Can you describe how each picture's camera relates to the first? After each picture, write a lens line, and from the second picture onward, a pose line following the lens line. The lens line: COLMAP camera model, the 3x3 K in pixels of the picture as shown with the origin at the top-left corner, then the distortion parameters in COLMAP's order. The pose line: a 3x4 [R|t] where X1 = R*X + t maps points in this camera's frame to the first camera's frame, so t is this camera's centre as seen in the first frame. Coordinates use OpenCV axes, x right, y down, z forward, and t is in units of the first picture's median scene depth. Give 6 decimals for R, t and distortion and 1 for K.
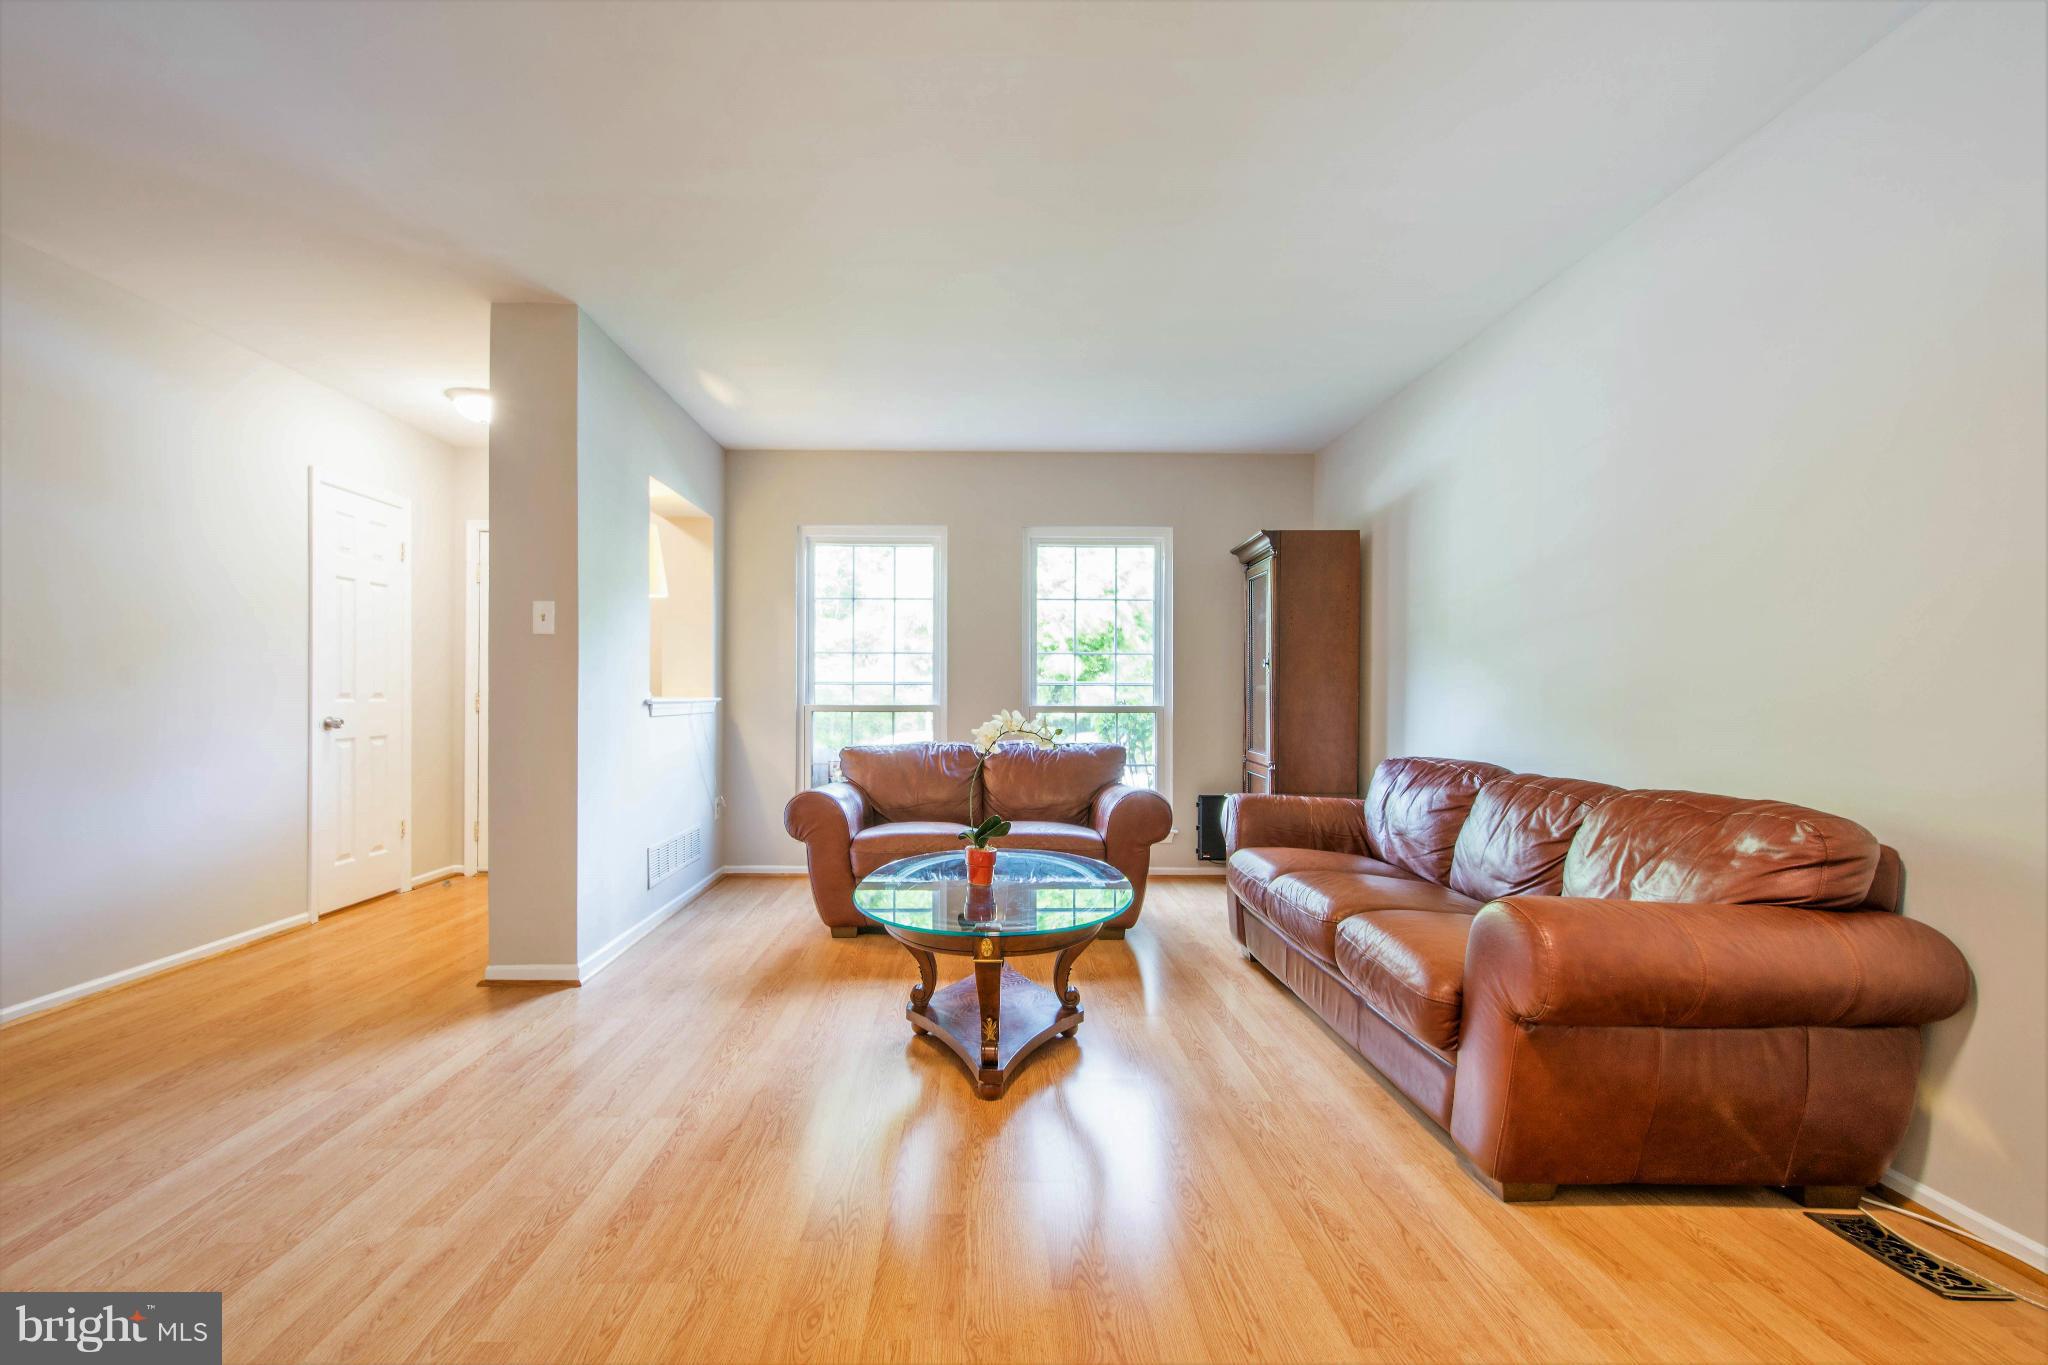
lens RADIAL K [[924.8, 0, 992.6], [0, 924.8, 690.5], [0, 0, 1]] dist [0.002052, 0.001209]
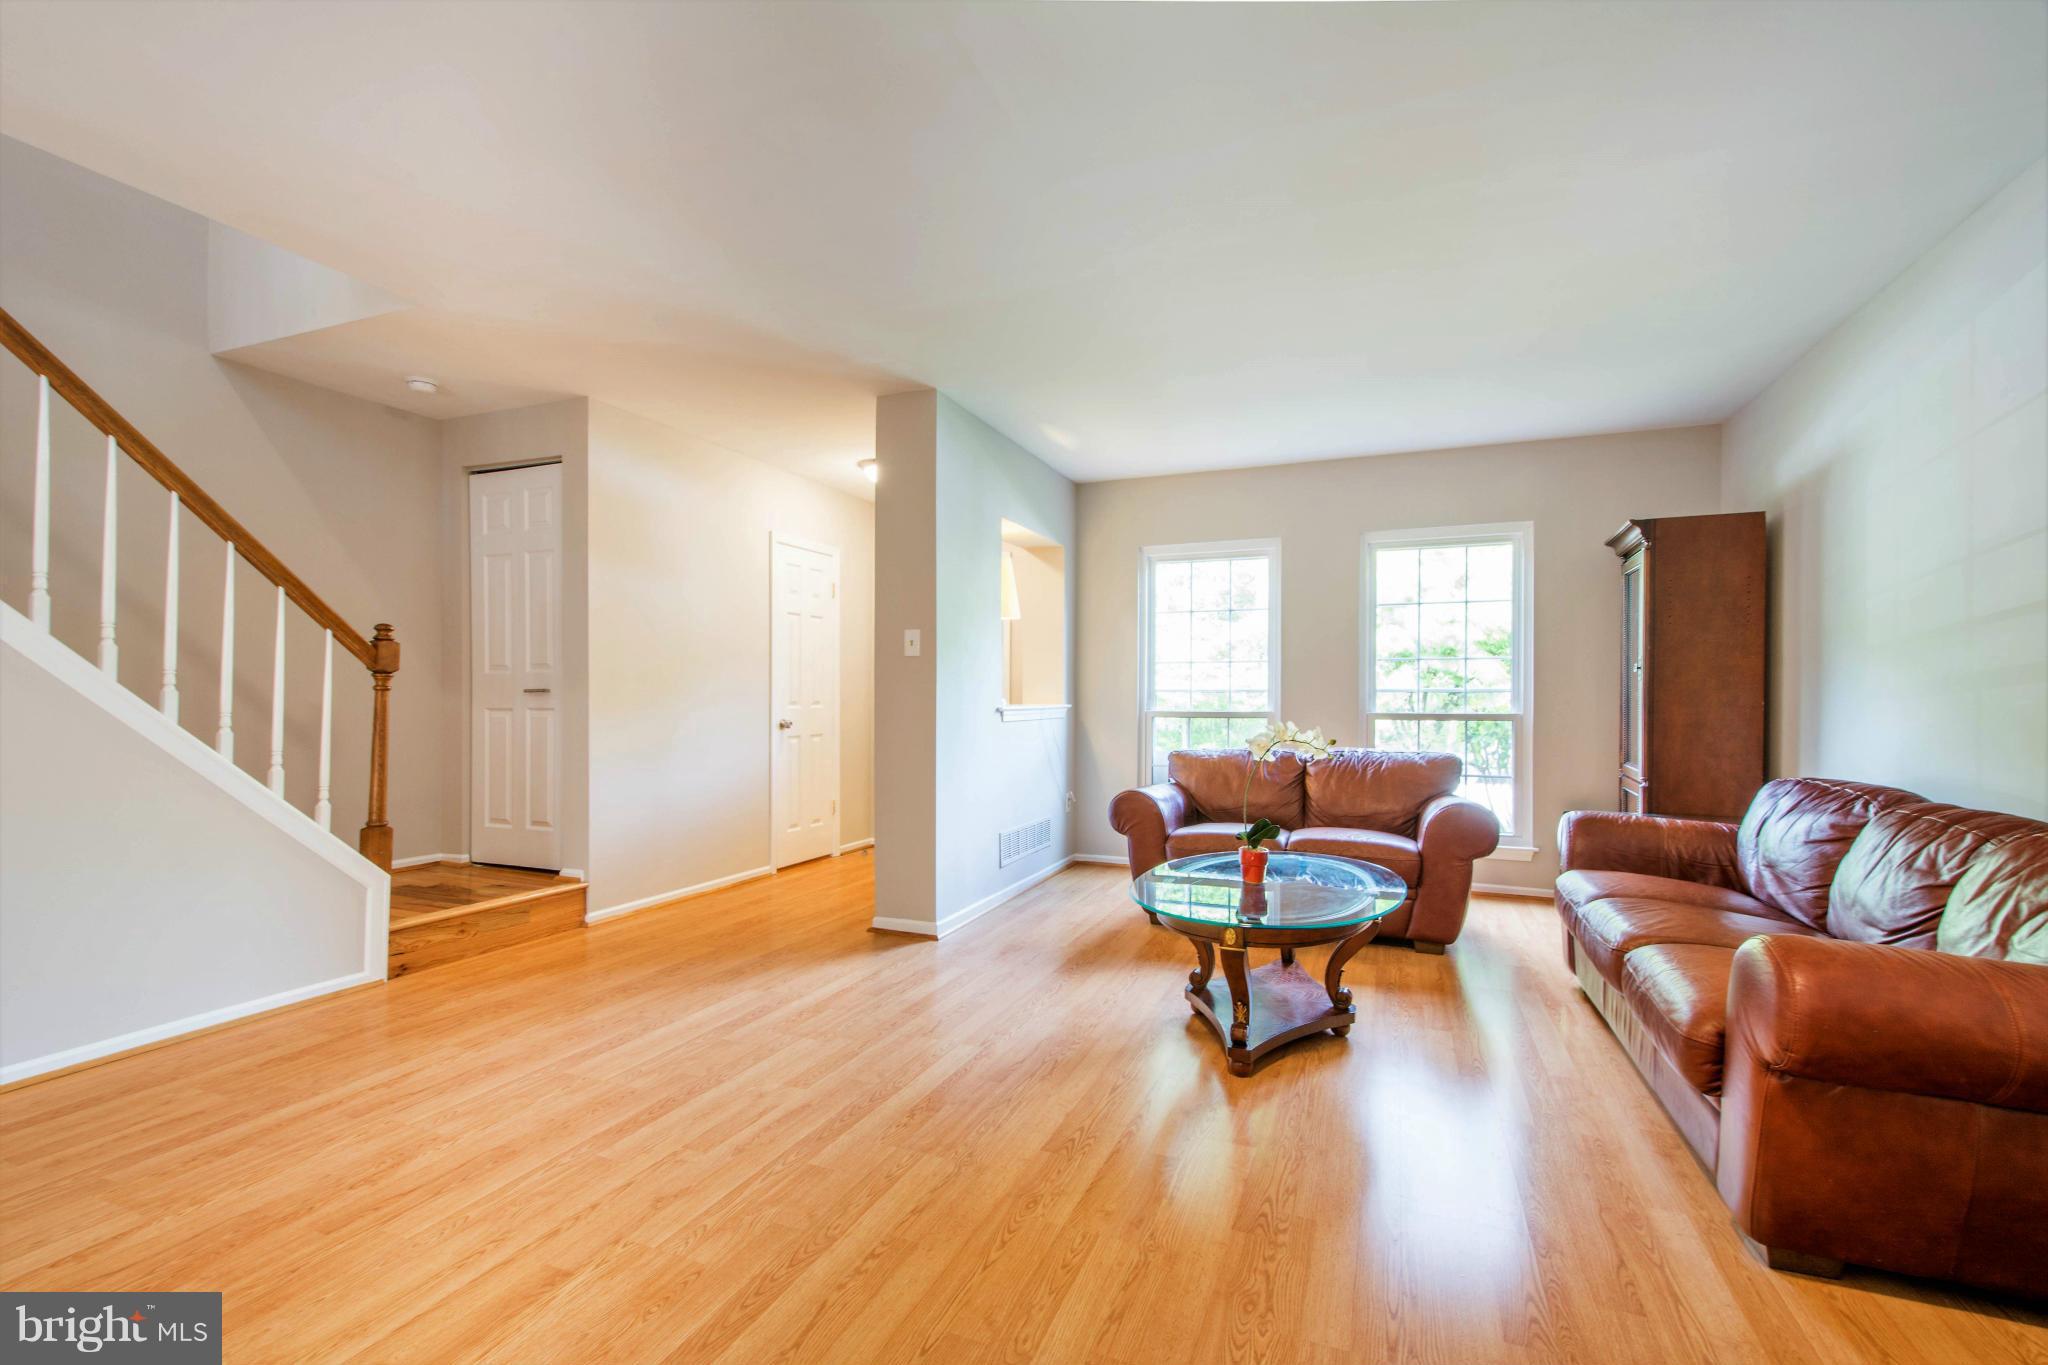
lens RADIAL K [[895.0, 0, 1005.2], [0, 895.0, 700.7], [0, 0, 1]] dist [0.003851, -0.000545]
pose [[0.916047, -0.000628, -0.401071, 0.137559], [0.003846, 0.999967, 0.007217, -0.010706], [0.401053, -0.008154, 0.916019, -0.069878]]
